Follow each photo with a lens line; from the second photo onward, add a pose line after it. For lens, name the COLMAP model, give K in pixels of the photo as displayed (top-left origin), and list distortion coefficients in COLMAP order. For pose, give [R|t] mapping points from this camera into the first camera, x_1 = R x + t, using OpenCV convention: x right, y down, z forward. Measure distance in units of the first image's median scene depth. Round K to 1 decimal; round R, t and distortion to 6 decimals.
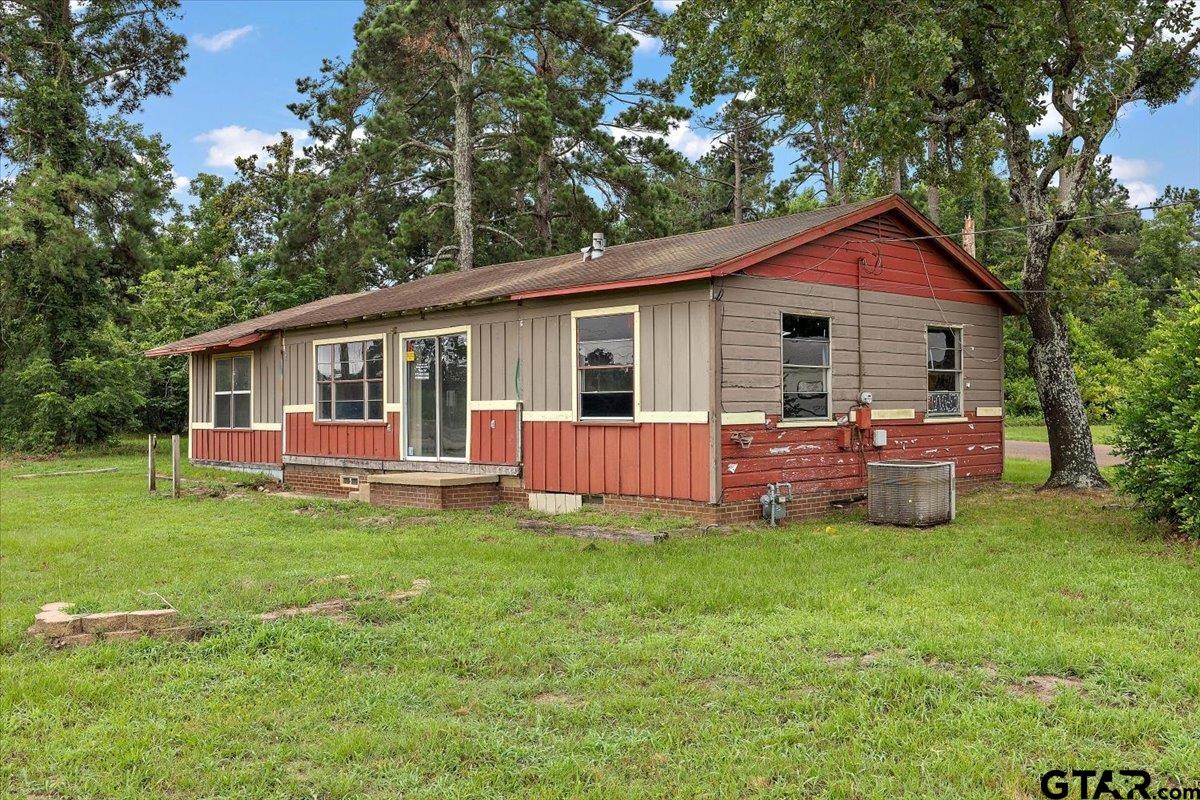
lens RADIAL K [[1081.8, 0, 600.0], [0, 1081.8, 400.0], [0, 0, 1]] dist [-0.013256, -0.005603]
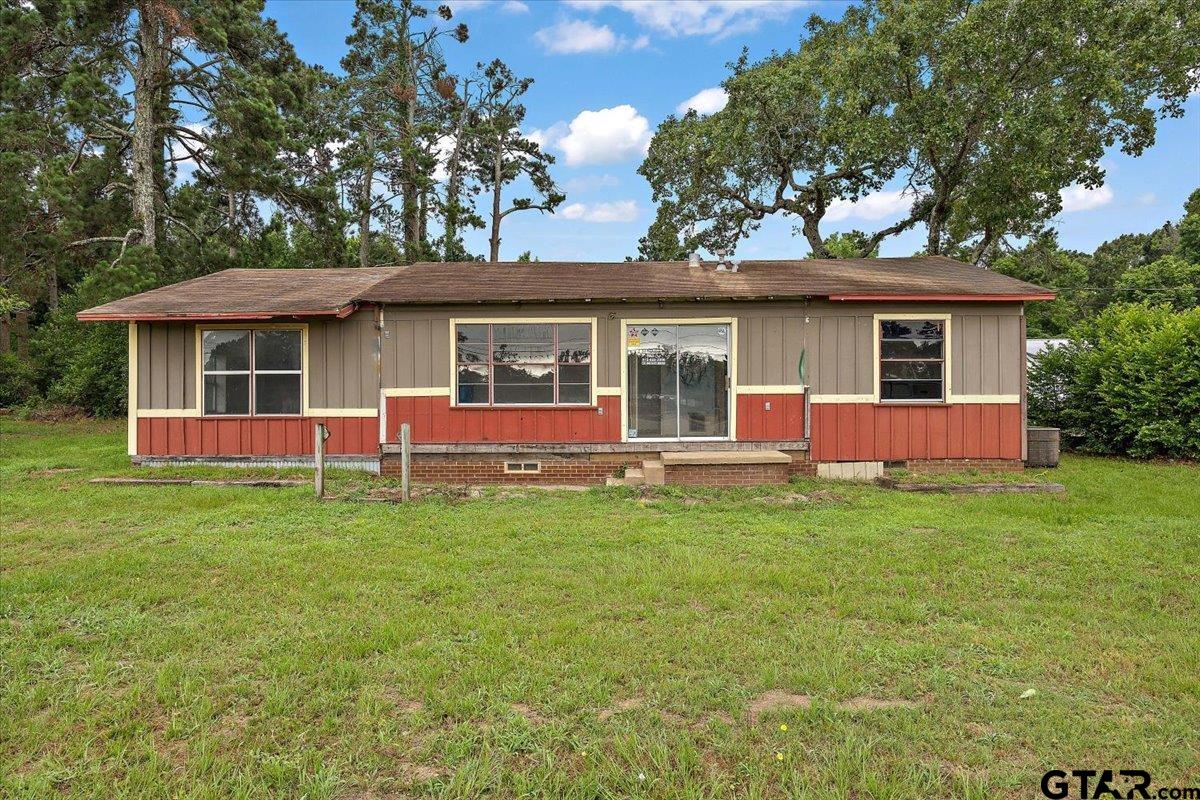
lens RADIAL K [[609.4, 0, 600.0], [0, 609.4, 400.0], [0, 0, 1]] dist [-0.005746, 0.000182]
pose [[0.702461, 0.003715, 0.711712, -0.691662], [-0.006778, 0.999976, 0.001470, 0.016380], [-0.711690, -0.005856, 0.702469, 0.682172]]
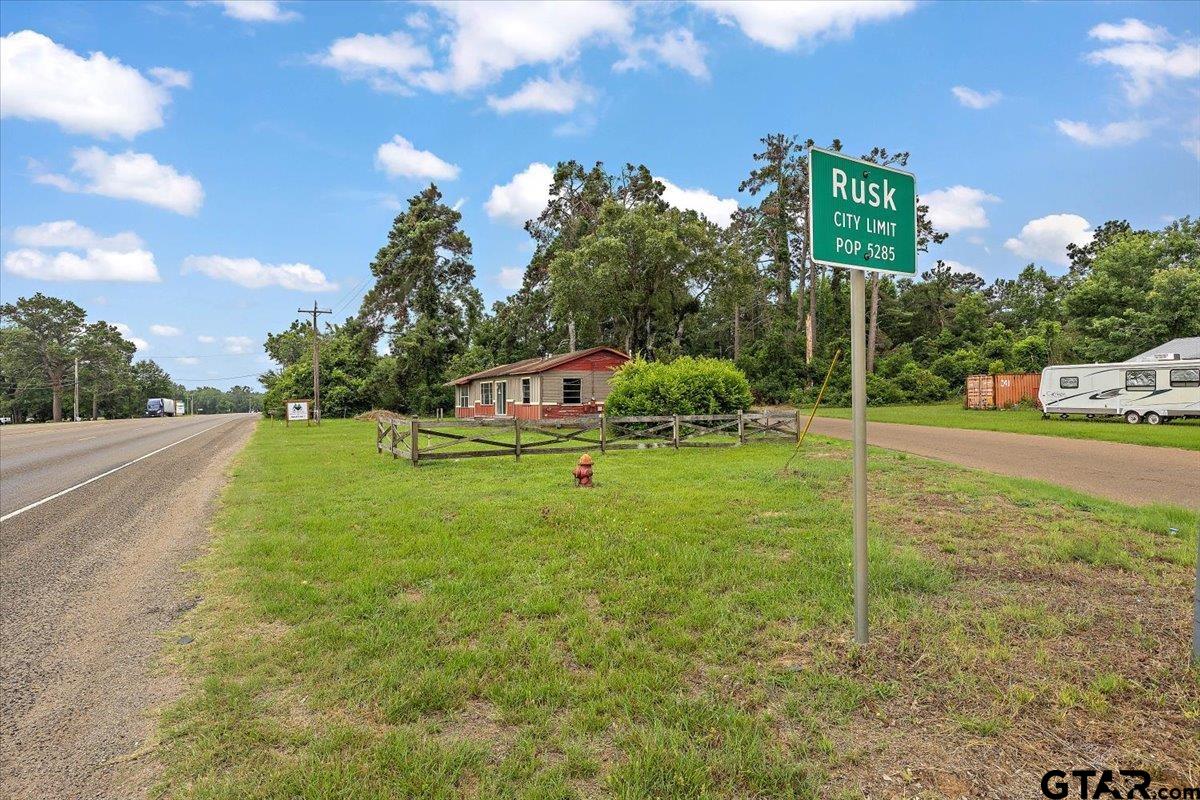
lens RADIAL K [[609.4, 0, 600.0], [0, 609.4, 400.0], [0, 0, 1]] dist [-0.005746, 0.000182]
pose [[0.971323, -0.001756, -0.237756, 0.757753], [0.003439, 0.999972, 0.006665, -0.010903], [0.237737, -0.007291, 0.971302, -1.099380]]
